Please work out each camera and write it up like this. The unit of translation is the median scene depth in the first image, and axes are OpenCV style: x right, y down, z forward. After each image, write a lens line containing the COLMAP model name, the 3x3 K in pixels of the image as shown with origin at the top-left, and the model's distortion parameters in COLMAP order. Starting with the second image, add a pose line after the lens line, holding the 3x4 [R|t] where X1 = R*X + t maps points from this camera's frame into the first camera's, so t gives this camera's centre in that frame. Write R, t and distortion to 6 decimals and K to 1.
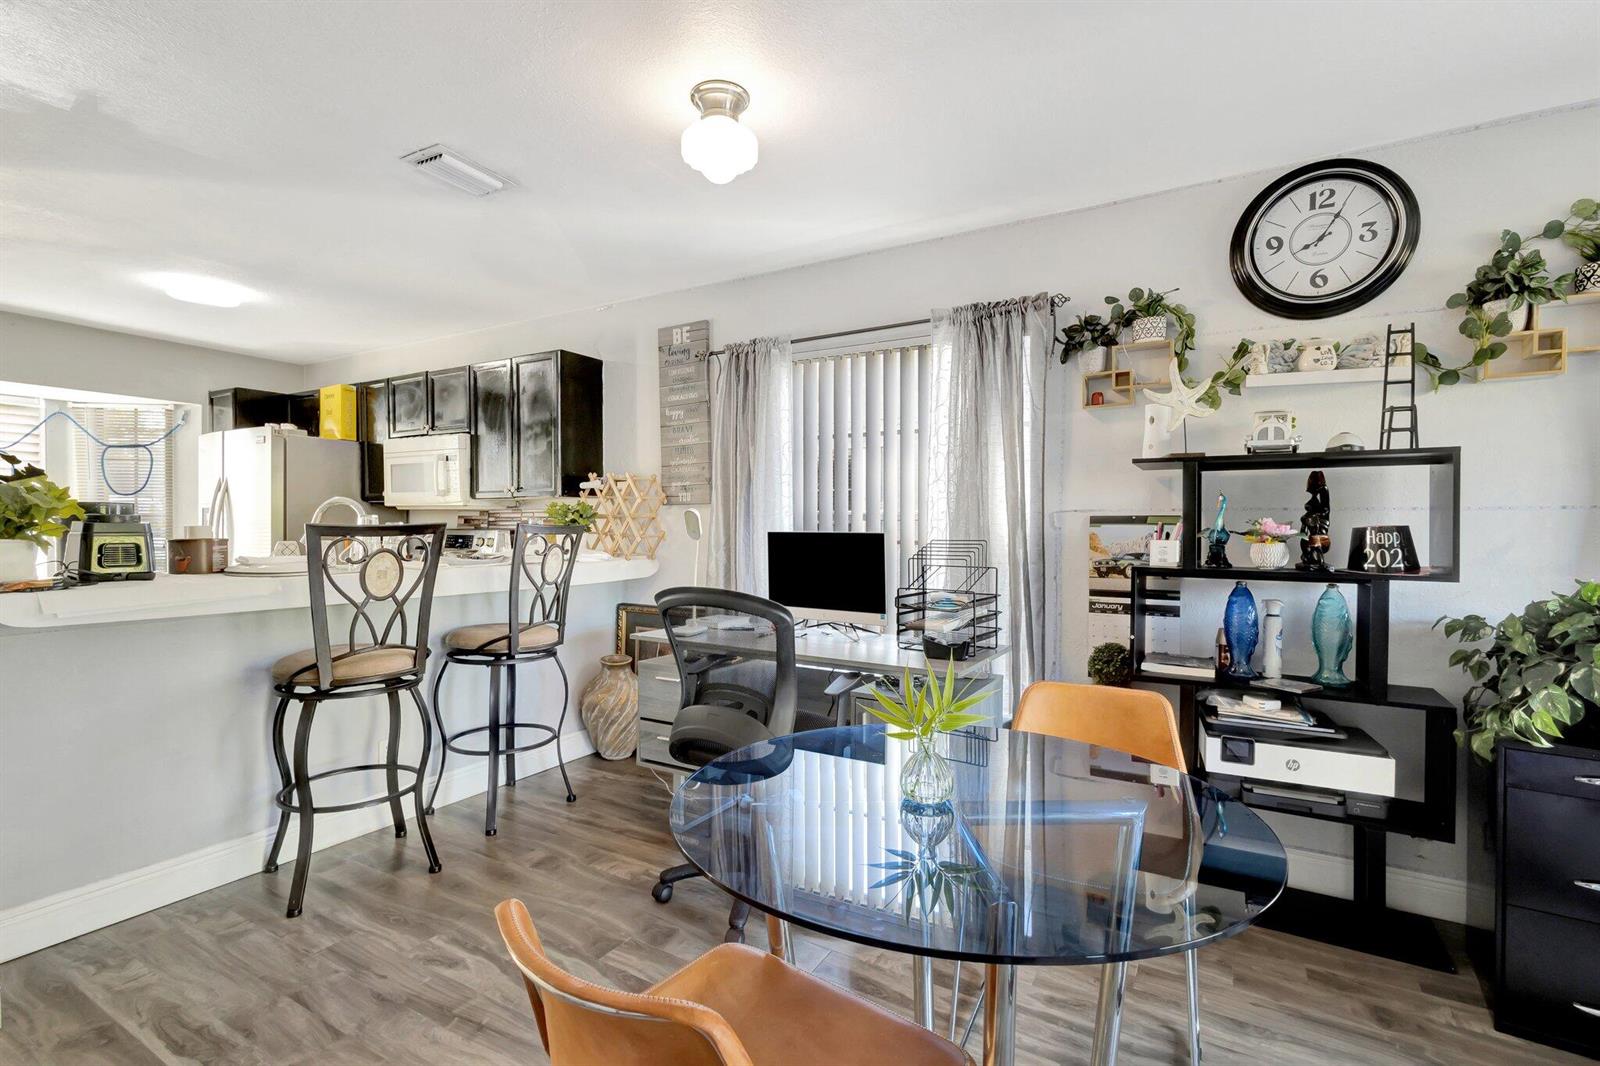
lens RADIAL K [[731.5, 0, 797.7], [0, 731.5, 536.2], [0, 0, 1]] dist [0.015769, -0.006503]
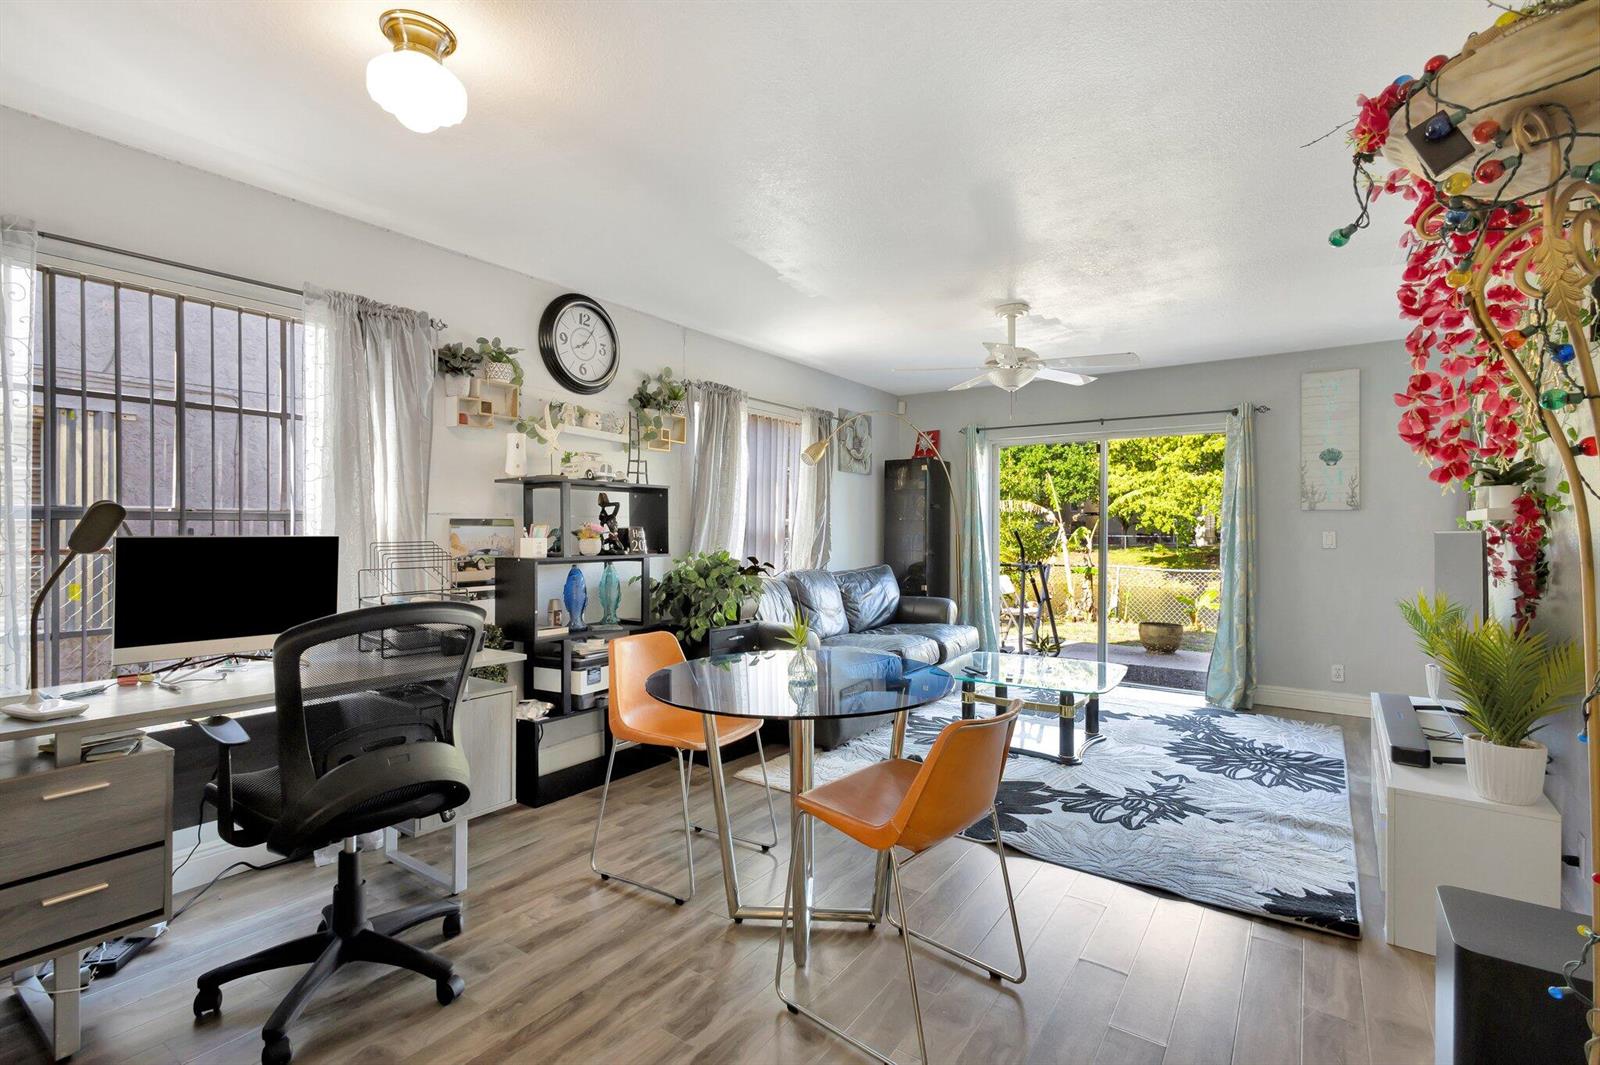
lens RADIAL K [[732.1, 0, 795.4], [0, 732.1, 526.8], [0, 0, 1]] dist [0.008530, -0.000285]
pose [[0.081129, -0.001505, 0.996702, -0.528260], [0.012411, 0.999923, 0.000500, -0.006472], [-0.996626, 0.012329, 0.081142, 0.279020]]
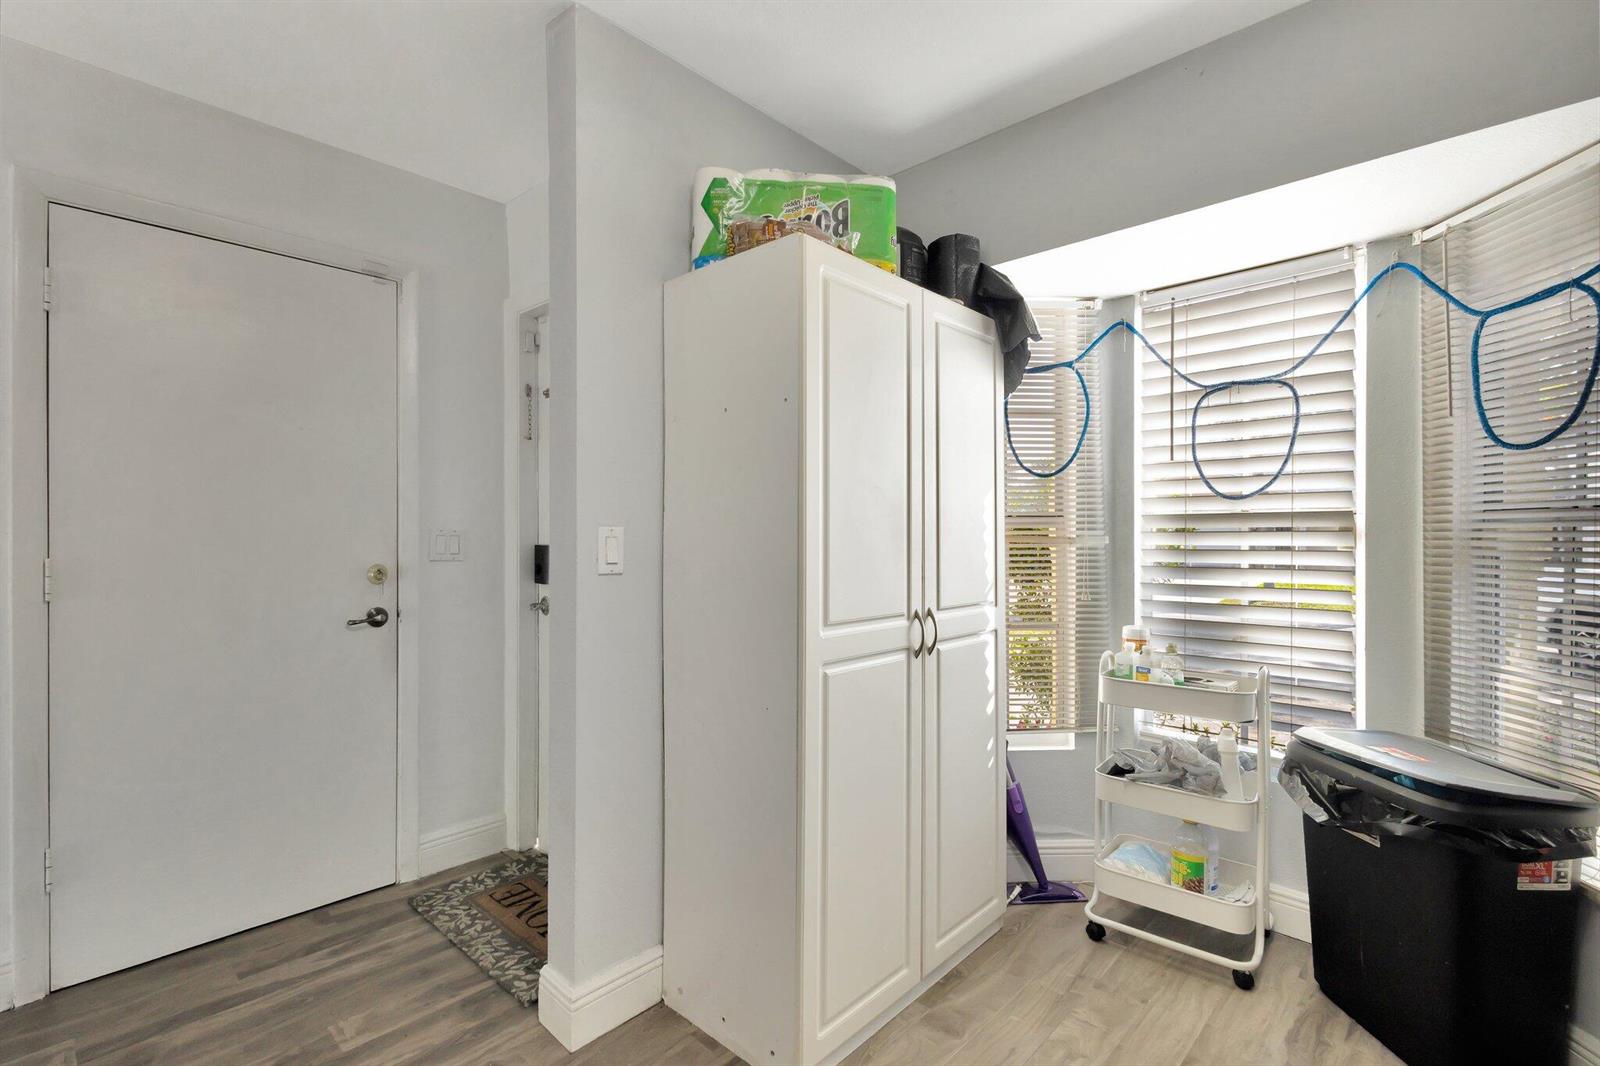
lens RADIAL K [[731.5, 0, 797.7], [0, 731.5, 536.2], [0, 0, 1]] dist [0.015769, -0.006503]
pose [[-0.234330, 0.003460, -0.972151, -0.673320], [-0.018271, 0.999801, 0.007963, -0.017300], [0.971985, 0.019629, -0.234220, 1.002187]]
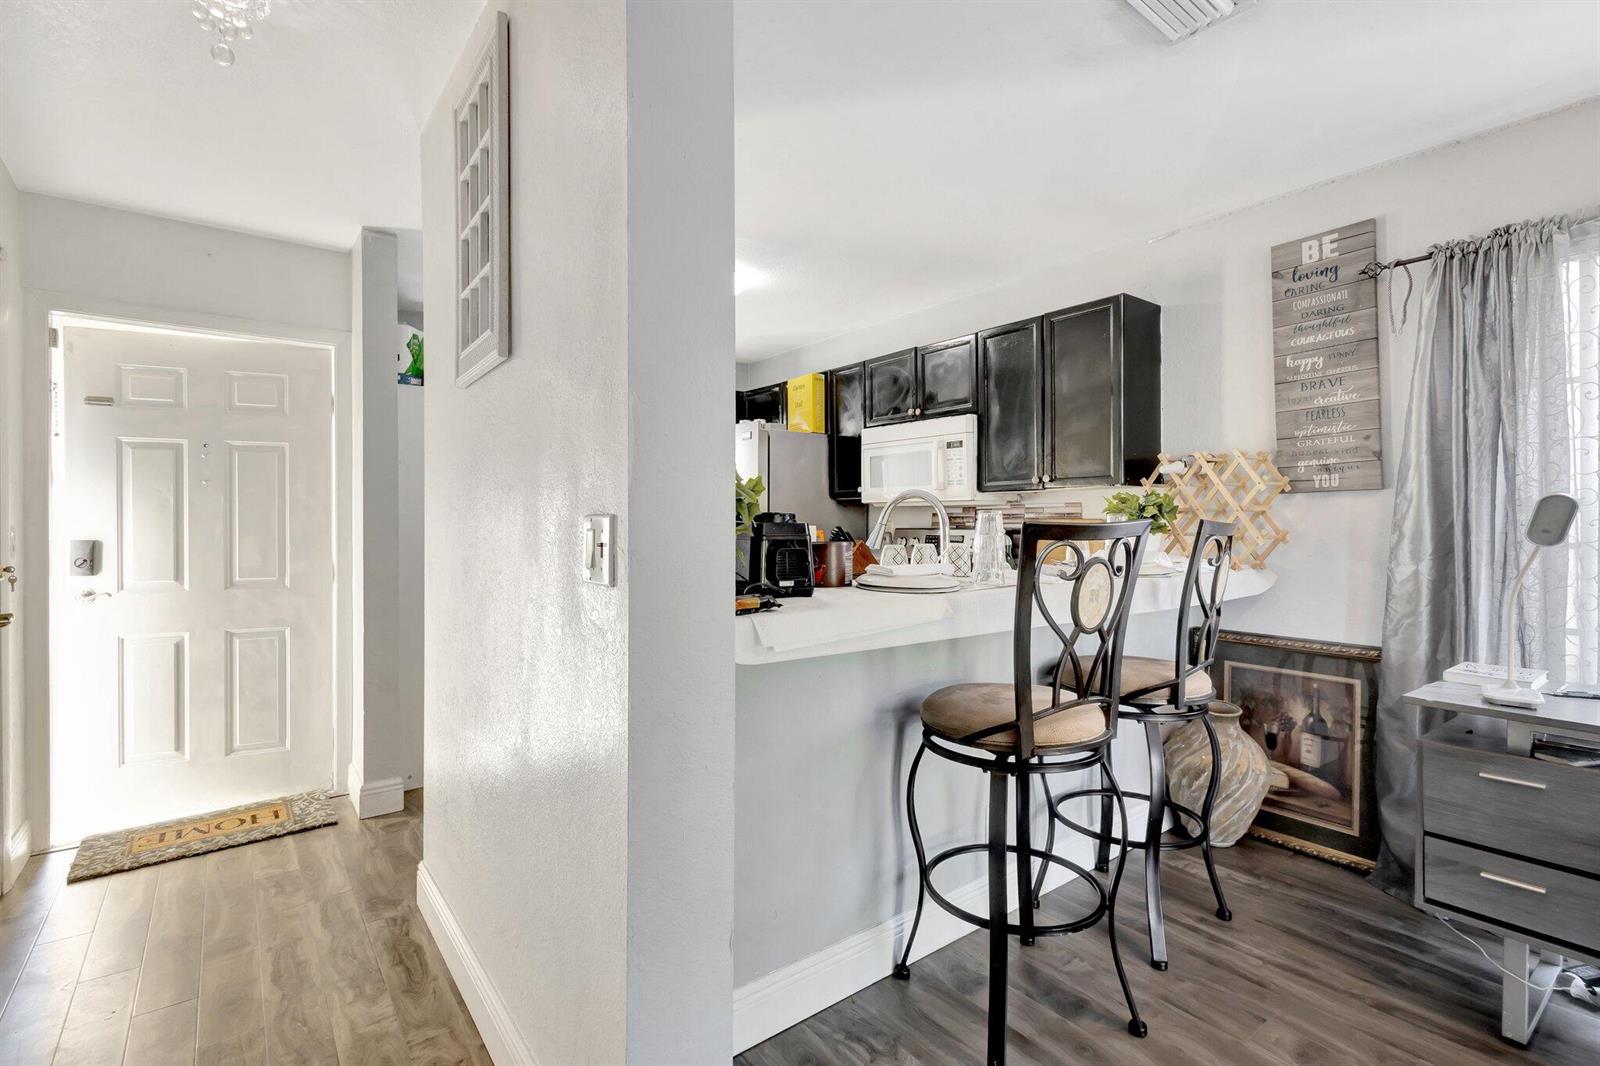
lens RADIAL K [[735.6, 0, 797.4], [0, 735.6, 528.0], [0, 0, 1]] dist [0.007021, -0.000679]
pose [[0.925701, -0.003989, -0.378234, -0.355466], [0.000185, 0.999949, -0.010094, -0.002153], [0.378255, 0.009274, 0.925655, 0.166381]]
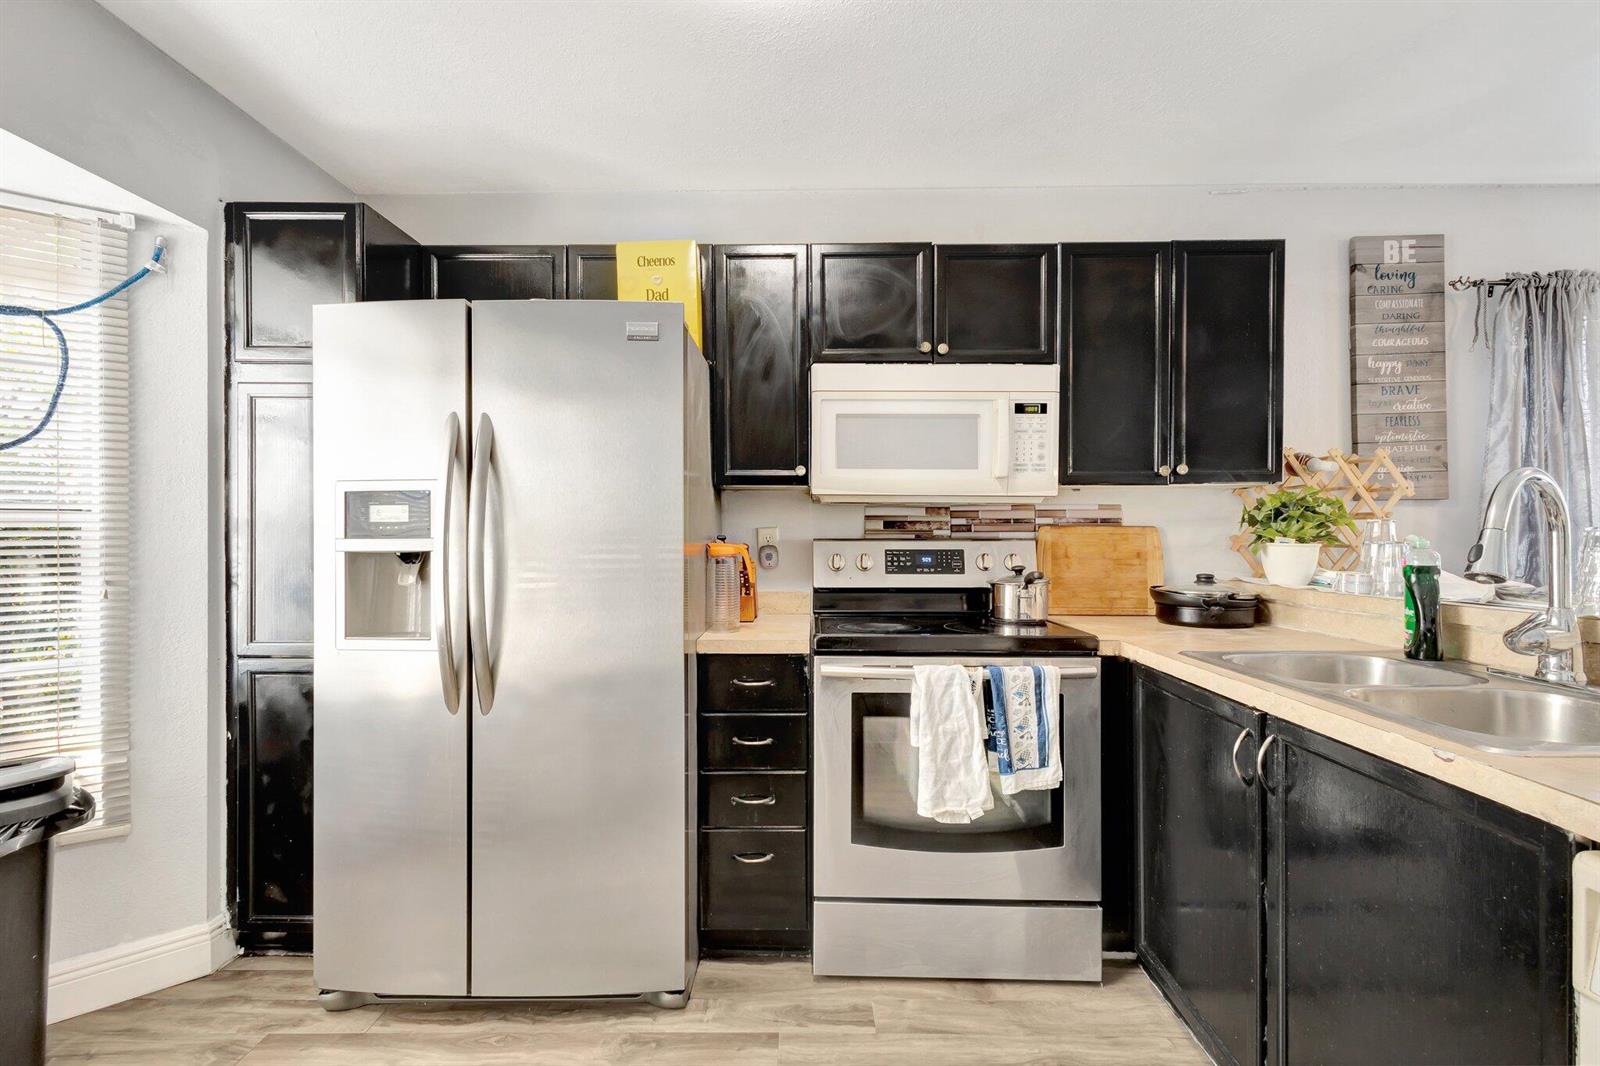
lens RADIAL K [[731.5, 0, 797.7], [0, 731.5, 536.2], [0, 0, 1]] dist [0.015769, -0.006503]
pose [[0.870870, -0.006684, 0.491468, -0.988262], [0.010450, 0.999933, -0.004917, -0.012344], [-0.491403, 0.009418, 0.870881, 0.683984]]
